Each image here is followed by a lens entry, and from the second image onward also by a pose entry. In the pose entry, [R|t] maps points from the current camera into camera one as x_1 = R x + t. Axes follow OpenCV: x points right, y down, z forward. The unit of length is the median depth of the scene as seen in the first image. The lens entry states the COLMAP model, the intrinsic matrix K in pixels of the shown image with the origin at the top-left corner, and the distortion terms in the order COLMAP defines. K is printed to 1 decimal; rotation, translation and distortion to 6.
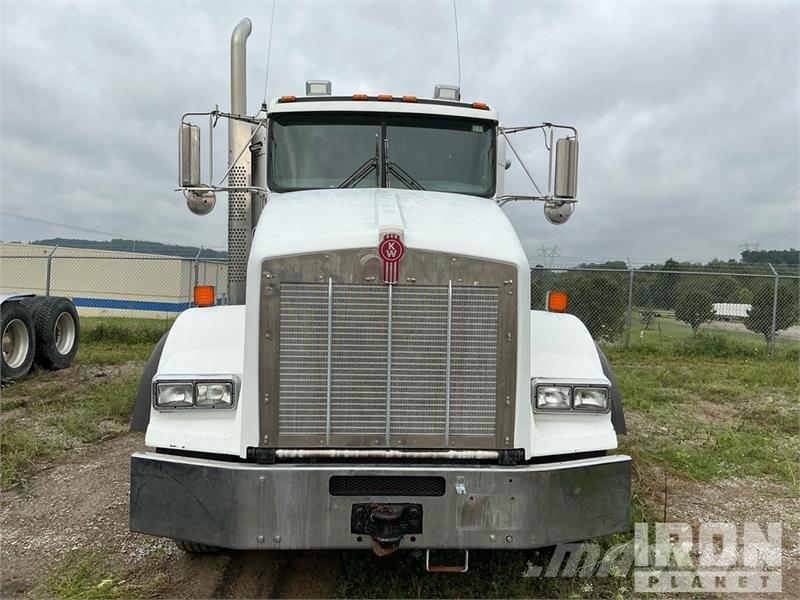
lens RADIAL K [[663.3, 0, 400.0], [0, 663.3, 300.0], [0, 0, 1]] dist [0.146518, -0.330648]
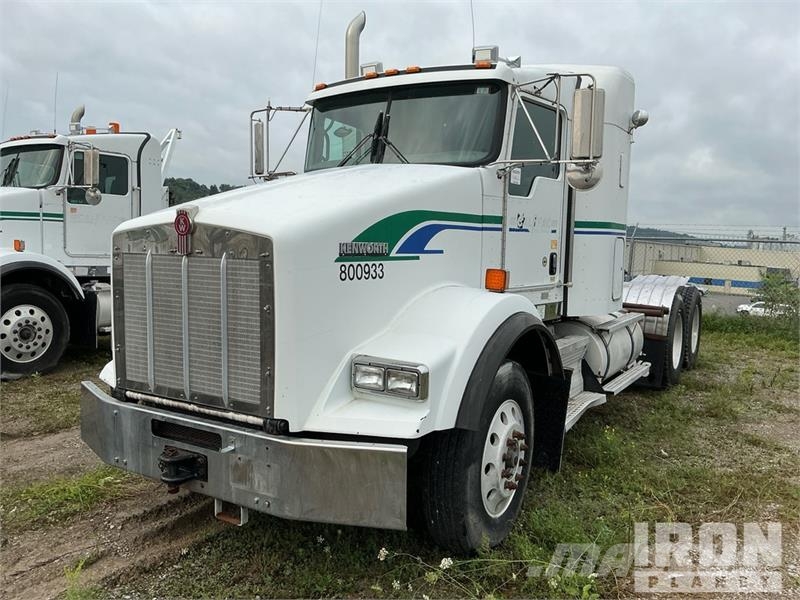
lens RADIAL K [[663.3, 0, 400.0], [0, 663.3, 300.0], [0, 0, 1]] dist [0.146518, -0.330648]
pose [[0.820460, 0.045449, -0.569895, 0.903247], [-0.027126, 0.998807, 0.040602, -0.004819], [0.571060, -0.017853, 0.820714, 0.277184]]
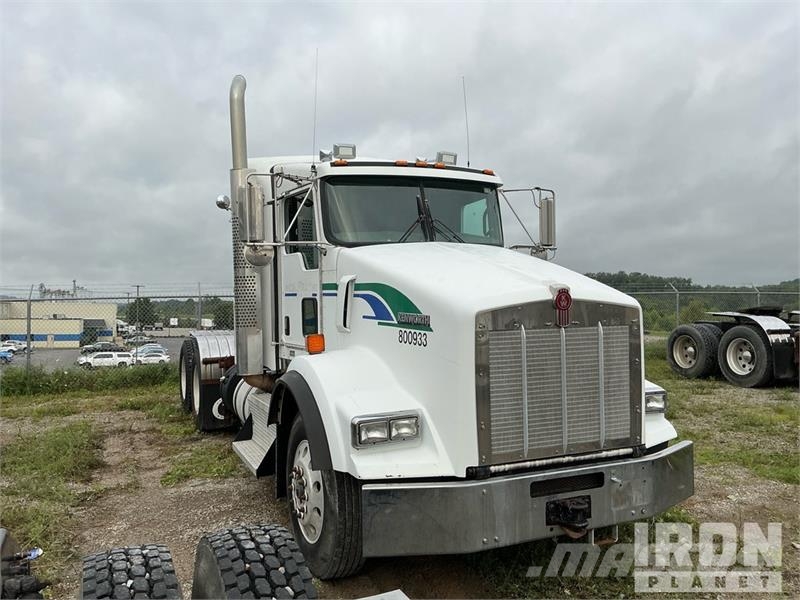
lens RADIAL K [[663.3, 0, 400.0], [0, 663.3, 300.0], [0, 0, 1]] dist [0.146518, -0.330648]
pose [[0.935252, -0.042906, 0.351373, -0.749189], [0.054696, 0.998222, -0.023693, -0.061872], [-0.349732, 0.041378, 0.935936, -0.107924]]
